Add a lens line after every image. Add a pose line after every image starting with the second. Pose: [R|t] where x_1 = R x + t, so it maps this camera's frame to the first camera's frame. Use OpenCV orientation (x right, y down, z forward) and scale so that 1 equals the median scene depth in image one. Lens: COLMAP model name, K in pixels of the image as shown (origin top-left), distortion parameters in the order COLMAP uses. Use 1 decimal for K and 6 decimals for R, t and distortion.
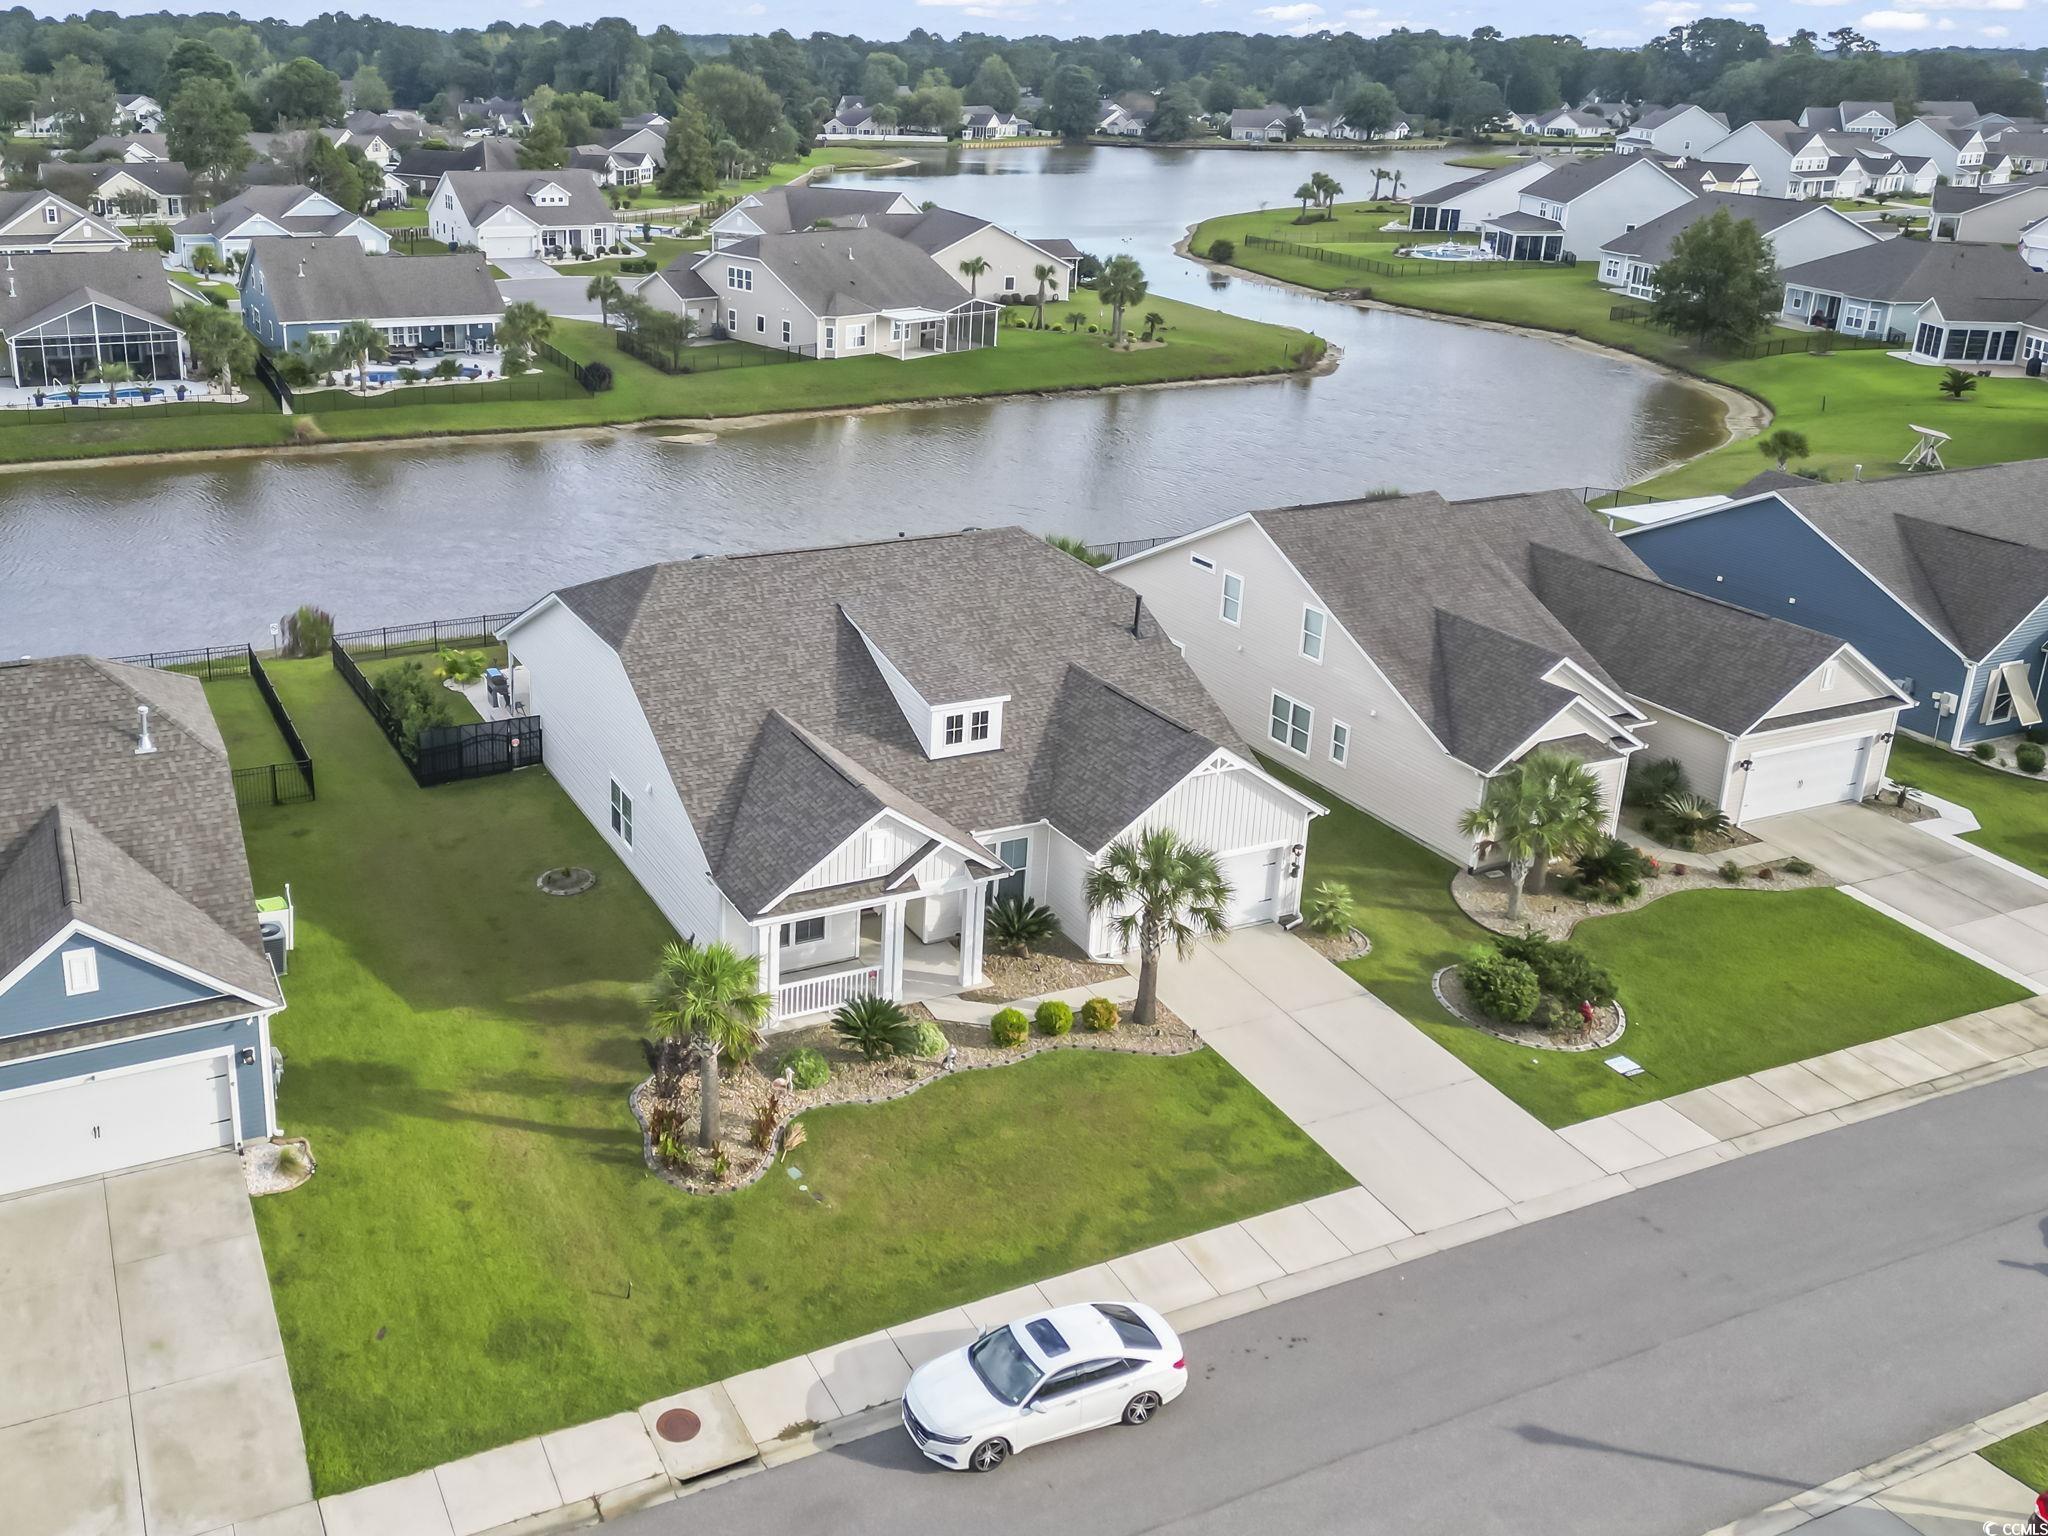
lens RADIAL K [[1939.2, 0, 1024.0], [0, 1939.2, 768.0], [0, 0, 1]] dist [0.004959, 0.002185]
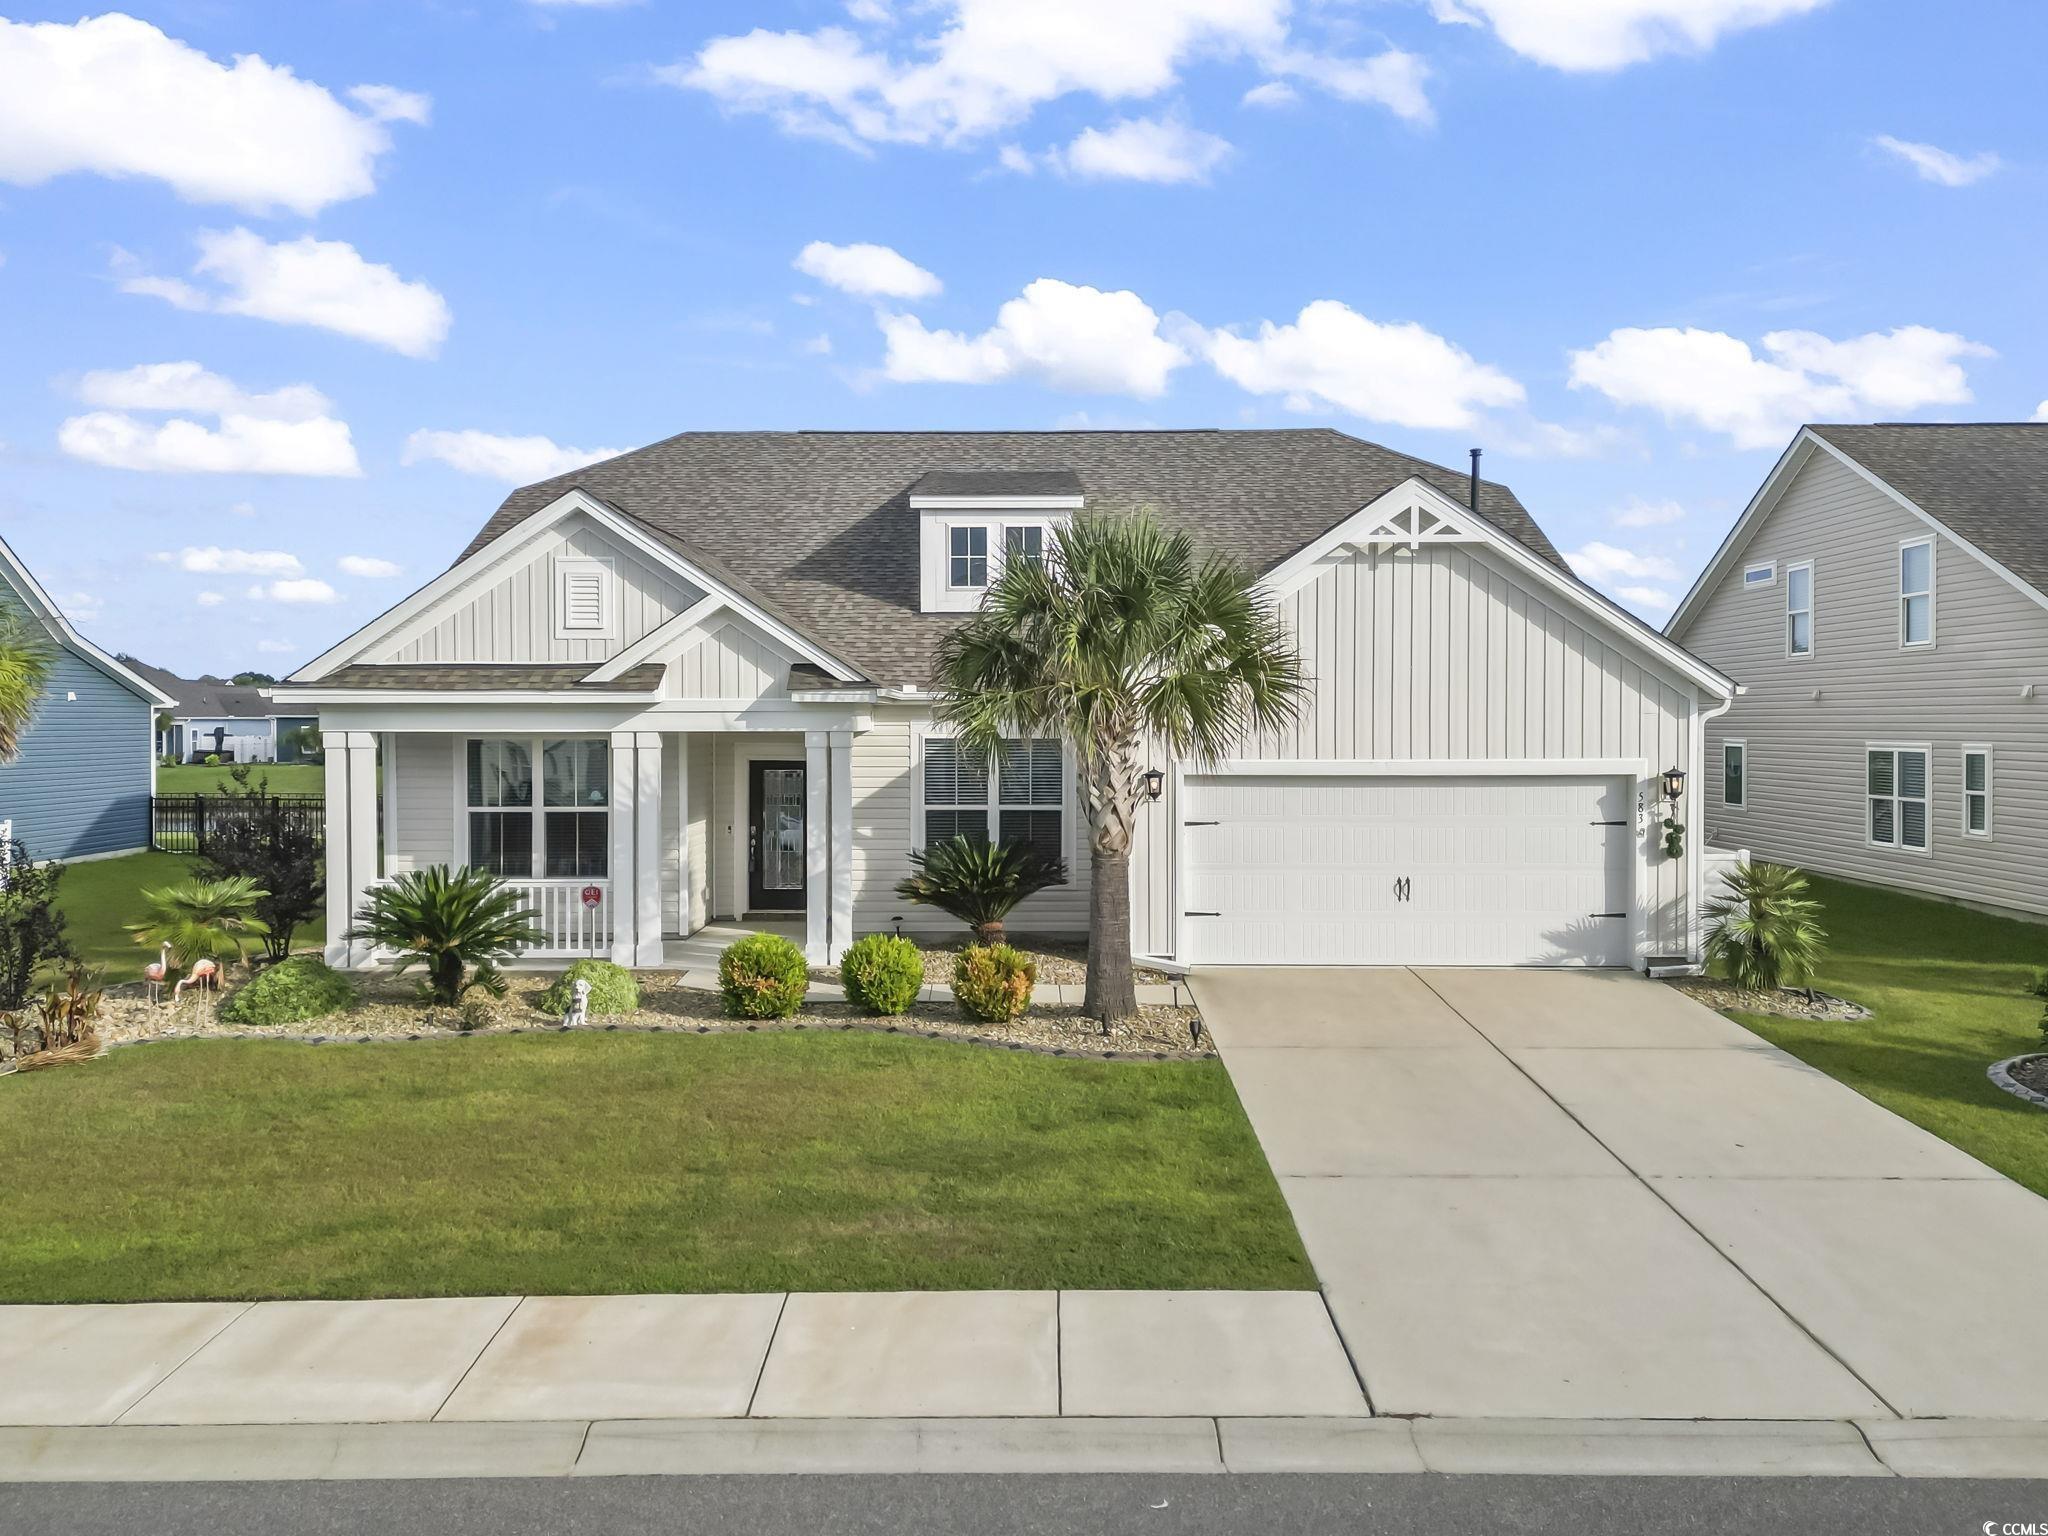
lens RADIAL K [[1939.2, 0, 1024.0], [0, 1939.2, 768.0], [0, 0, 1]] dist [0.004959, 0.002185]
pose [[0.861713, -0.044406, -0.505449, 0.238661], [-0.149107, 0.930017, -0.335910, 0.206400], [0.484993, 0.364824, 0.794787, 0.613367]]
